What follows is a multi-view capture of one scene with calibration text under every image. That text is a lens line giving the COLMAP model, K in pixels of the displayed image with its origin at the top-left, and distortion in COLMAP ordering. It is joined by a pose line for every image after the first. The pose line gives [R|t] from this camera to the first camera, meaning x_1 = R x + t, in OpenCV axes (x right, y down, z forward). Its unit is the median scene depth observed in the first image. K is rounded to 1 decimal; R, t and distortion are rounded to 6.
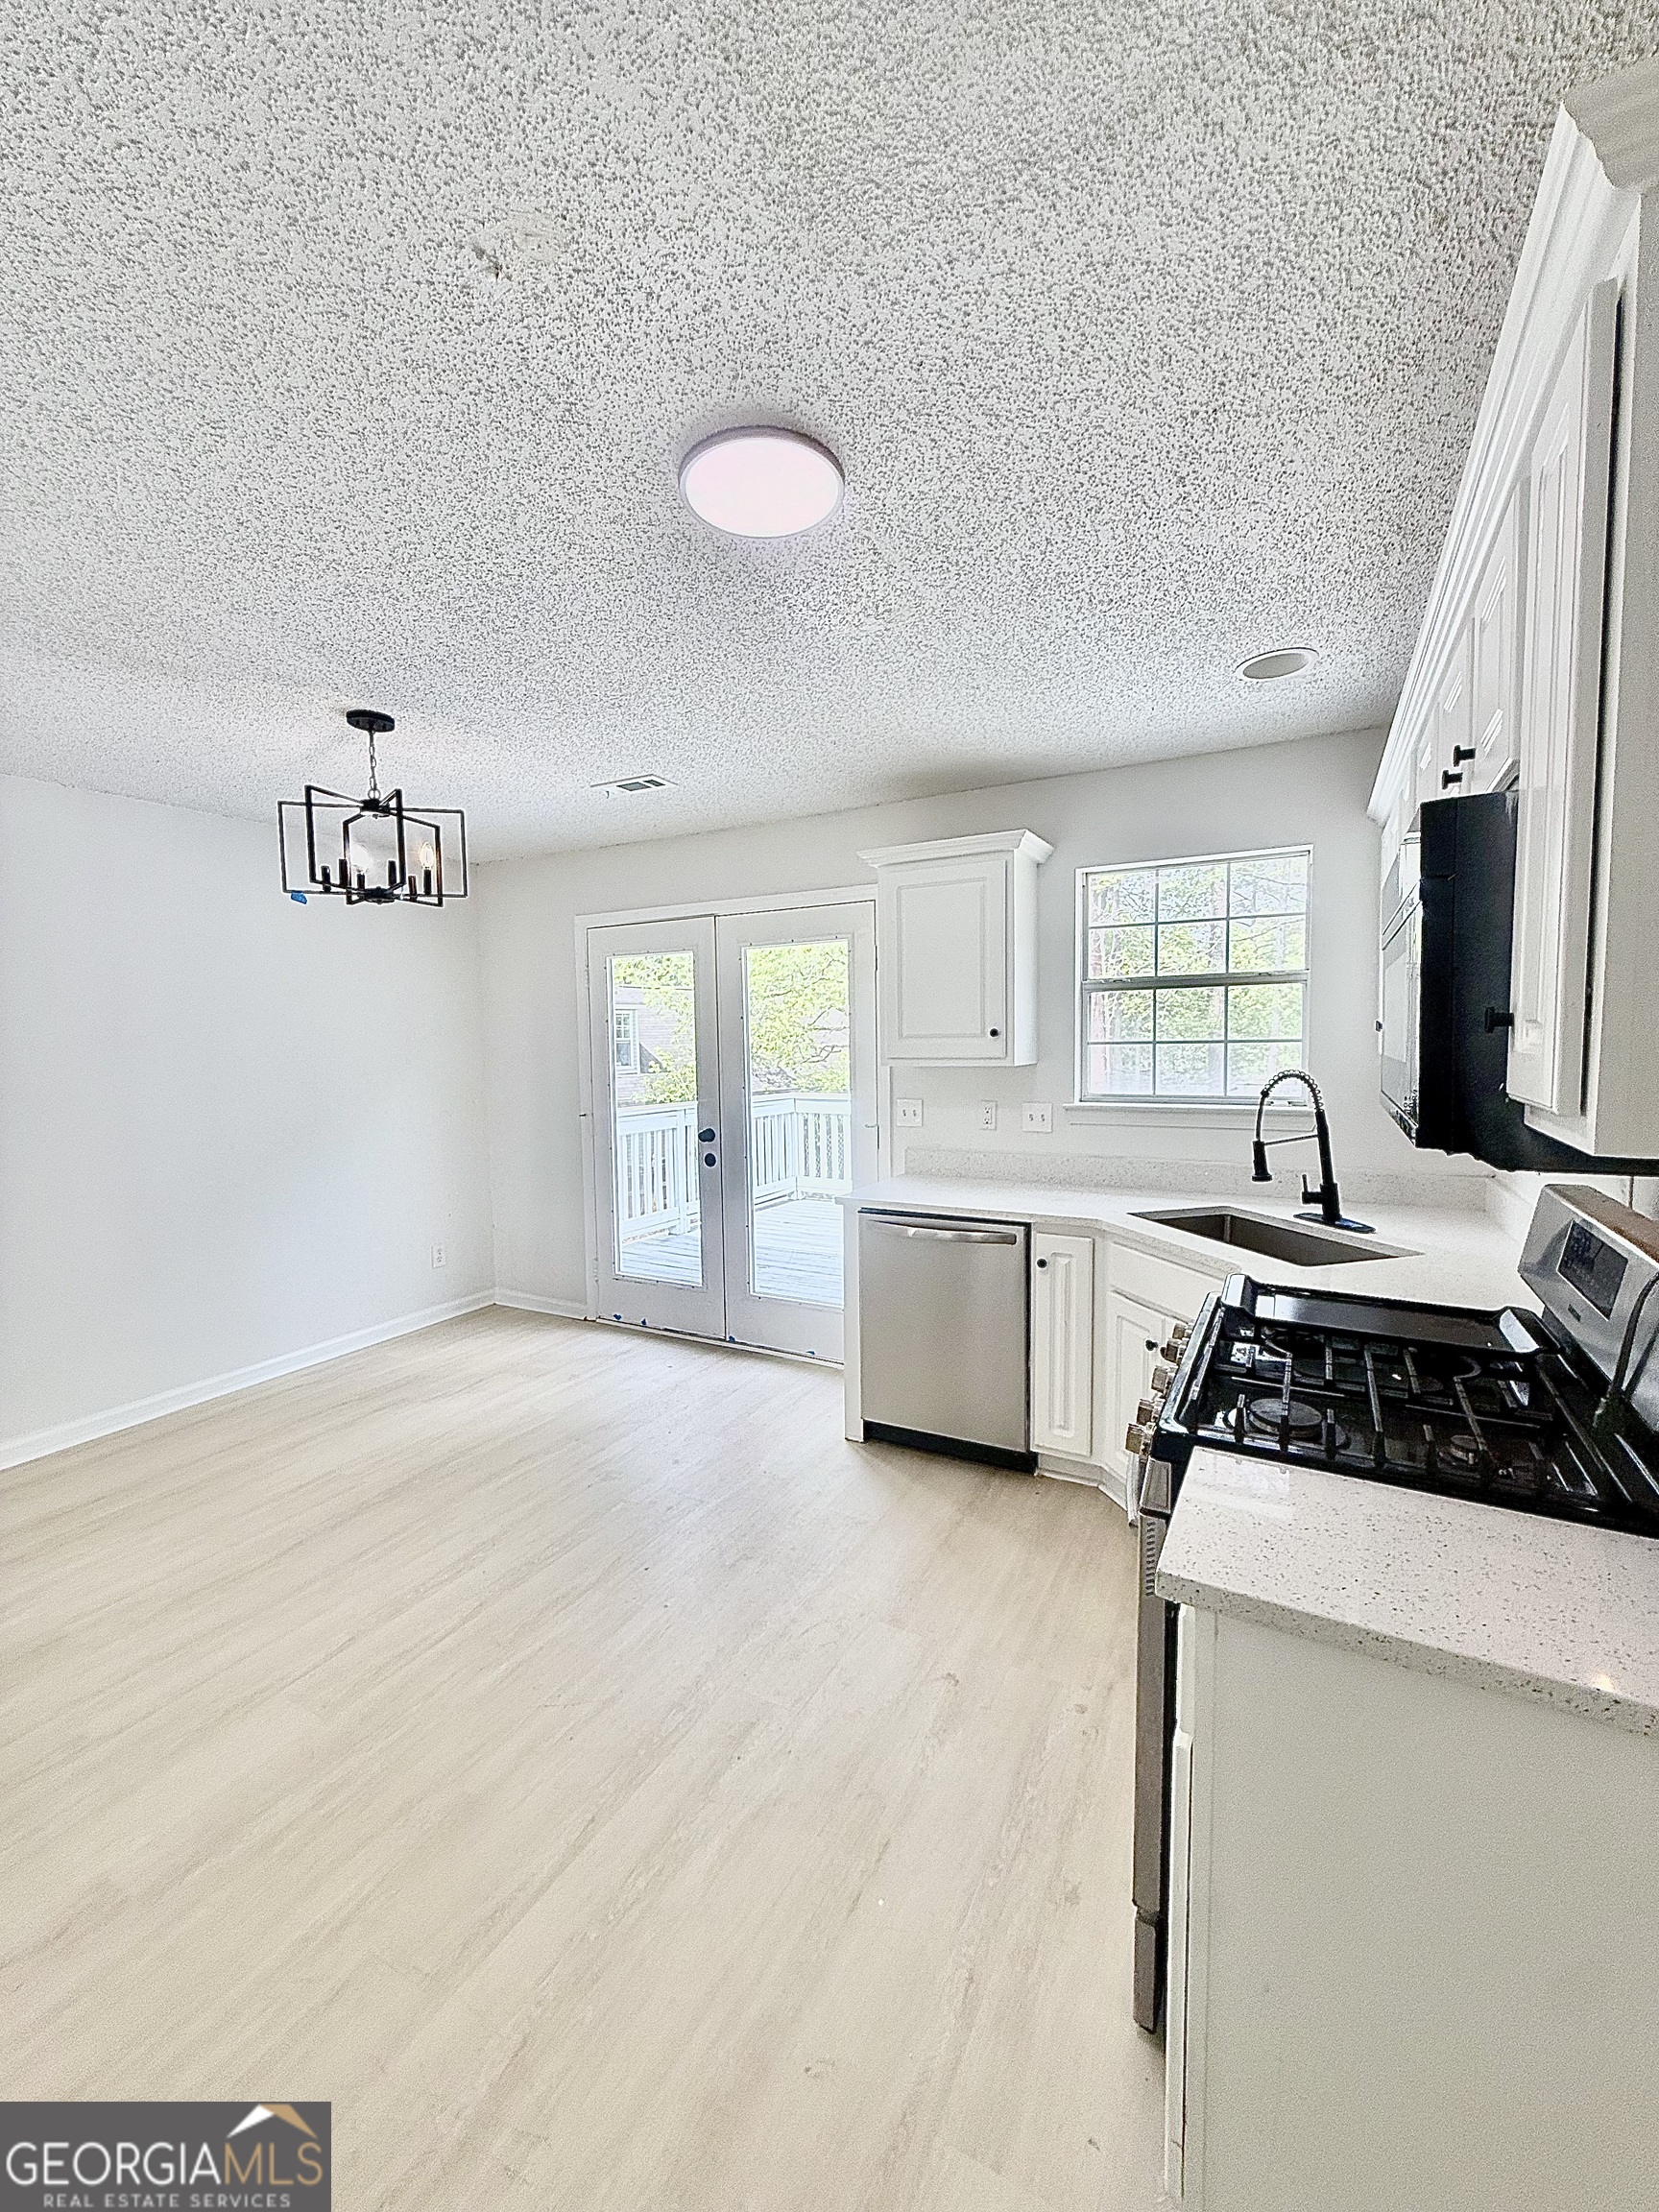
lens RADIAL K [[886.5, 0, 828.1], [0, 886.5, 1095.5], [0, 0, 1]] dist [-0.001330, 0.000683]
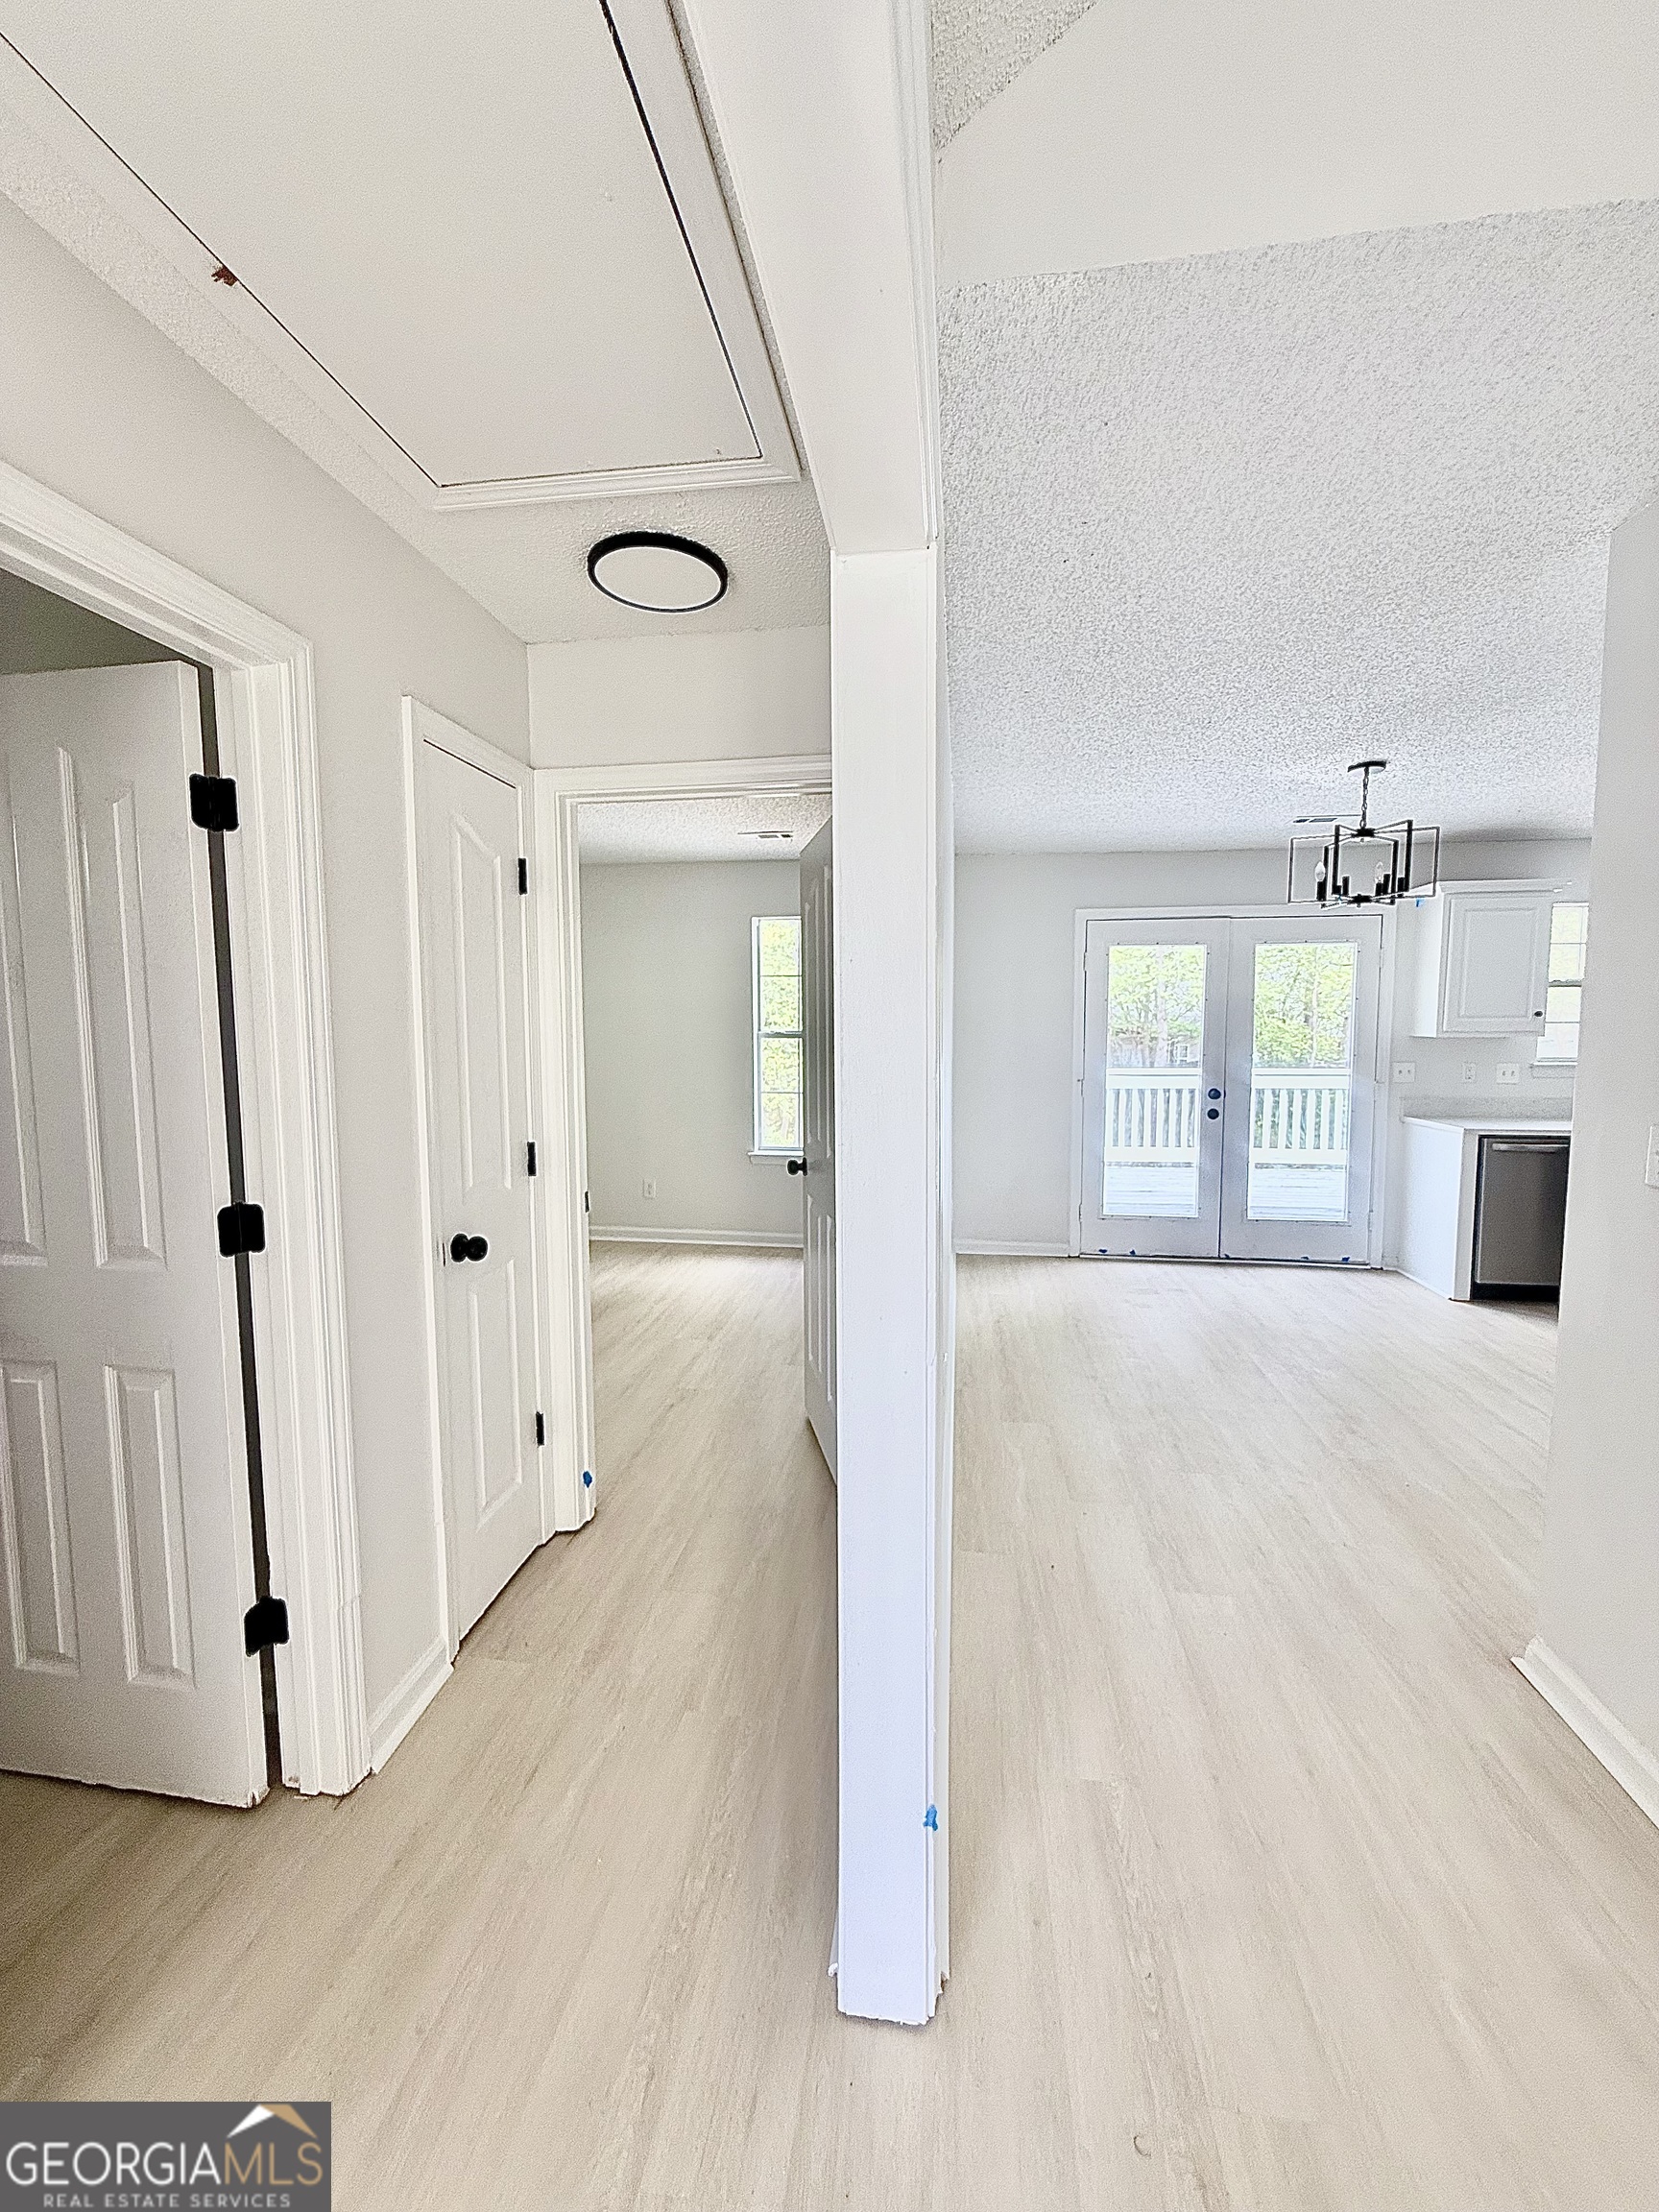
lens RADIAL K [[886.5, 0, 828.3], [0, 886.5, 1097.3], [0, 0, 1]] dist [-0.001330, 0.000683]
pose [[0.936707, -0.016263, 0.349737, -1.312484], [0.010806, 0.999788, 0.017548, 0.026554], [-0.349948, -0.012658, 0.936683, 0.027198]]
